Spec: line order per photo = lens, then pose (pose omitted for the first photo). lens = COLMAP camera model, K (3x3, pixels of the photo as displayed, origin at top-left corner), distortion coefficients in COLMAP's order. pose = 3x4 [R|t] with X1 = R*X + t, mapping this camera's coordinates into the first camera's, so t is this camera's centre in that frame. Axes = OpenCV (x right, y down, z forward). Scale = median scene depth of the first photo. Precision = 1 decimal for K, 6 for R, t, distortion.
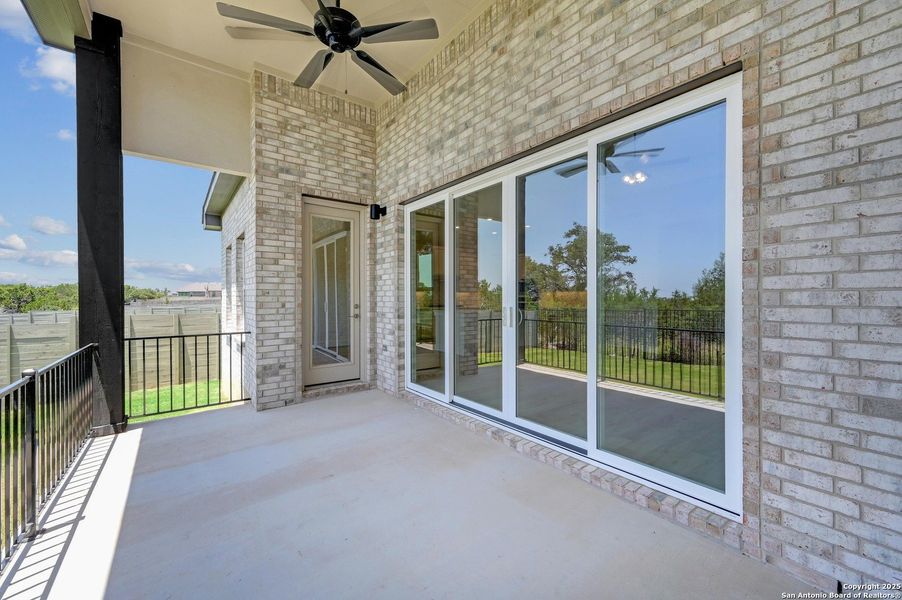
lens RADIAL K [[360.6, 0, 446.5], [0, 360.6, 297.4], [0, 0, 1]] dist [-0.001191, -0.000095]
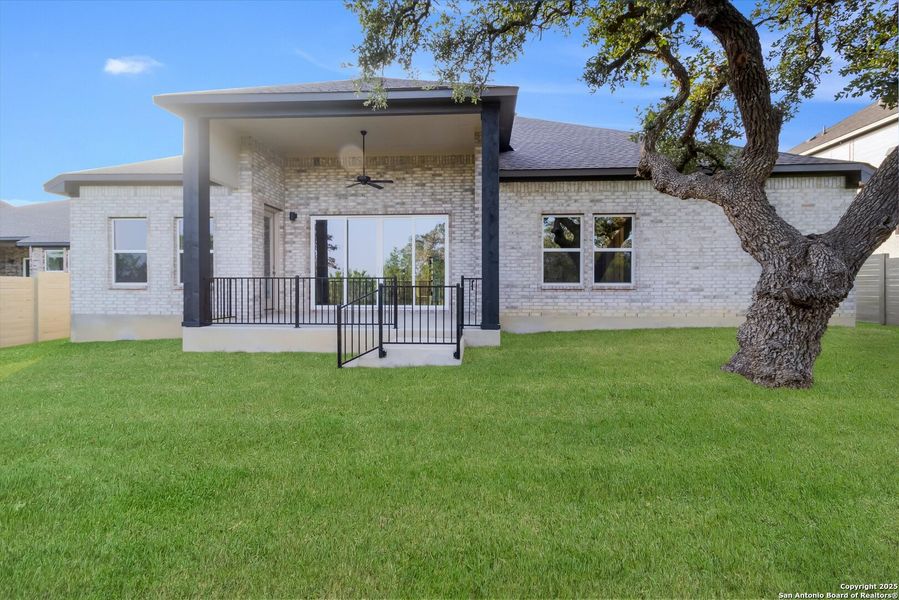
lens RADIAL K [[417.3, 0, 461.4], [0, 417.3, 278.0], [0, 0, 1]] dist [0.004107, 0.000479]
pose [[0.645226, 0.003271, 0.763985, -1.709278], [0.000718, 0.999988, -0.004888, 0.122525], [-0.763991, 0.003702, 0.645216, -1.403739]]
